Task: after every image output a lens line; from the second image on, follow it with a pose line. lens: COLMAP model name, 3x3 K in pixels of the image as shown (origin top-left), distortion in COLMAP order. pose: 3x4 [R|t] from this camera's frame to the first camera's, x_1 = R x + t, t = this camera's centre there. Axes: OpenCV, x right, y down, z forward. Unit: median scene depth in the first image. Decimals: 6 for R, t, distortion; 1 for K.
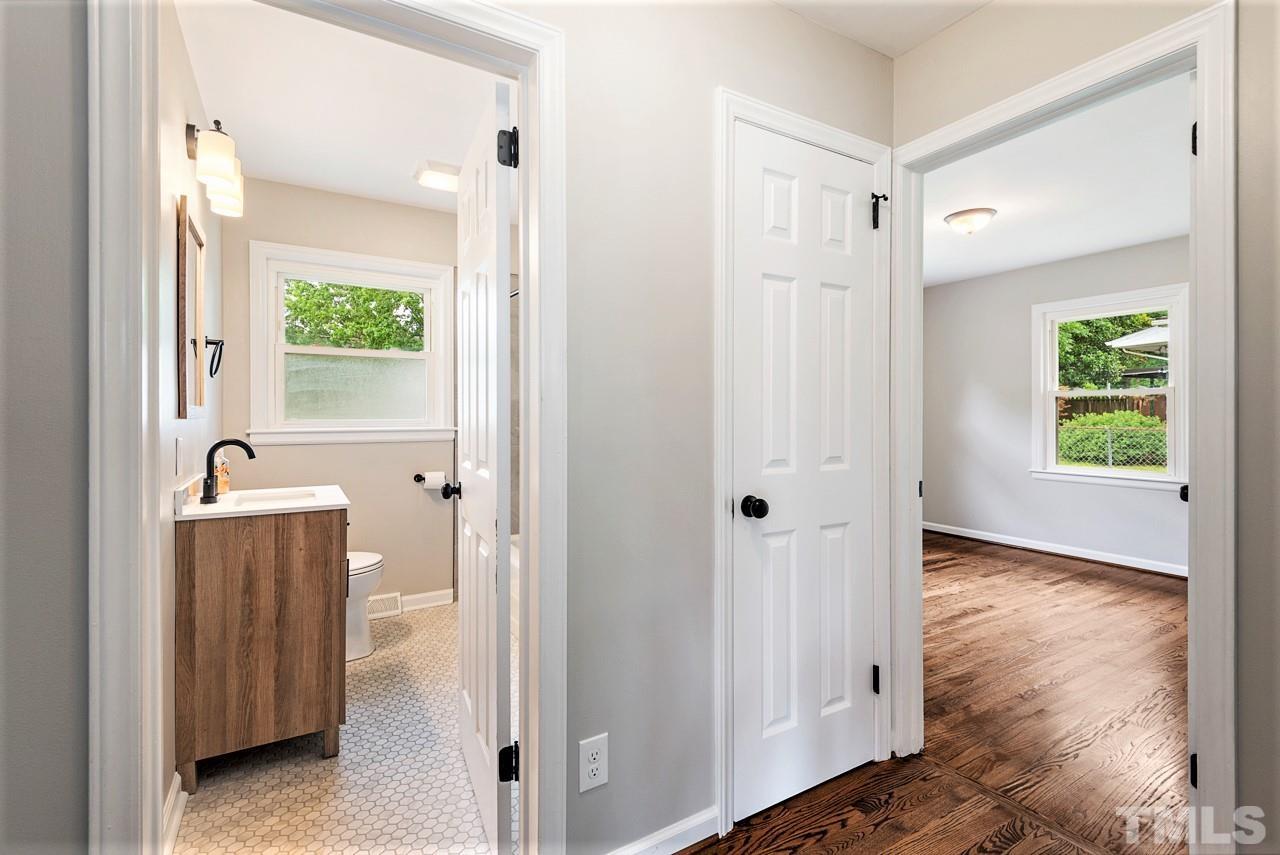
lens RADIAL K [[580.0, 0, 641.9], [0, 580.0, 413.8], [0, 0, 1]] dist [0.033320, -0.021559]
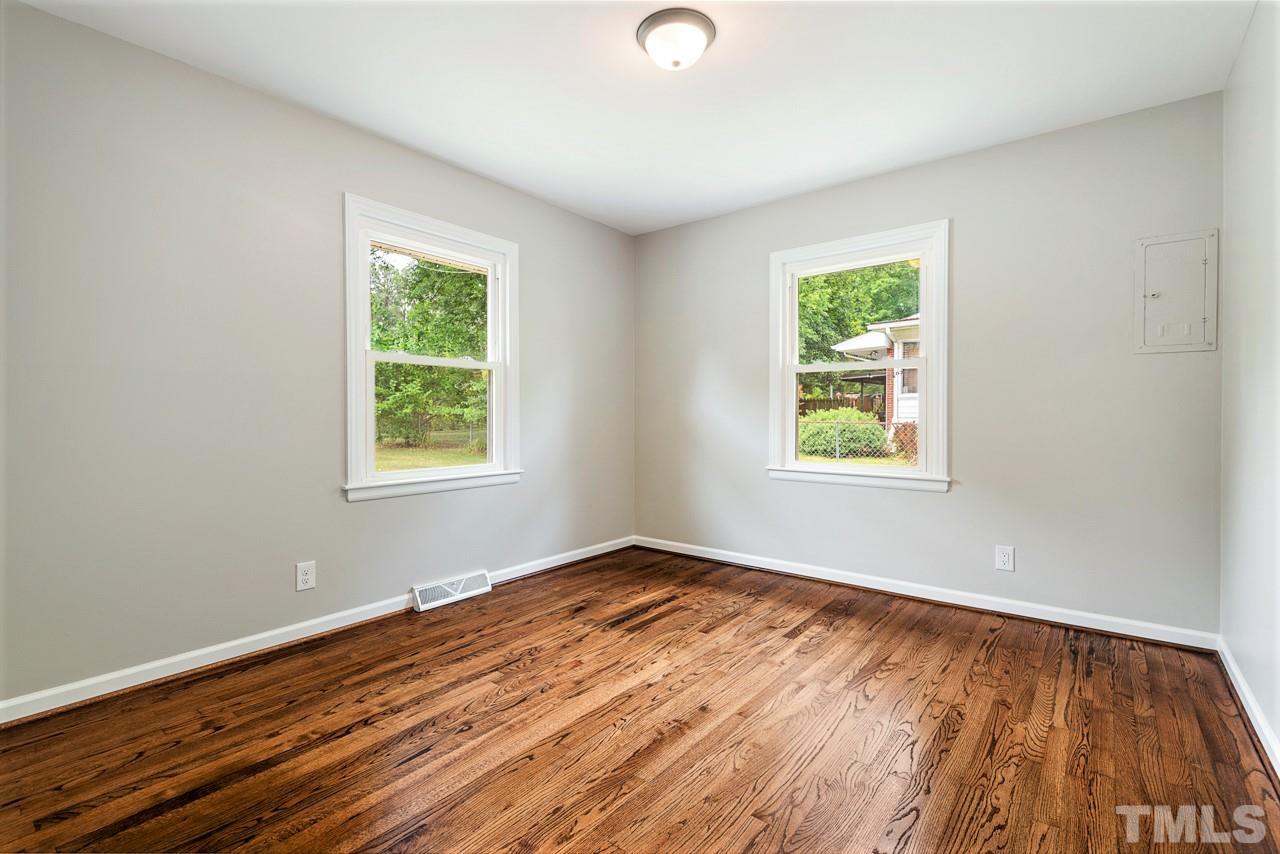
lens RADIAL K [[580.0, 0, 641.9], [0, 580.0, 413.3], [0, 0, 1]] dist [0.033320, -0.021559]
pose [[0.935037, 0.004733, 0.354519, 0.250319], [-0.003745, 0.999987, -0.003475, 0.030009], [-0.354531, 0.001921, 0.935042, 0.363995]]
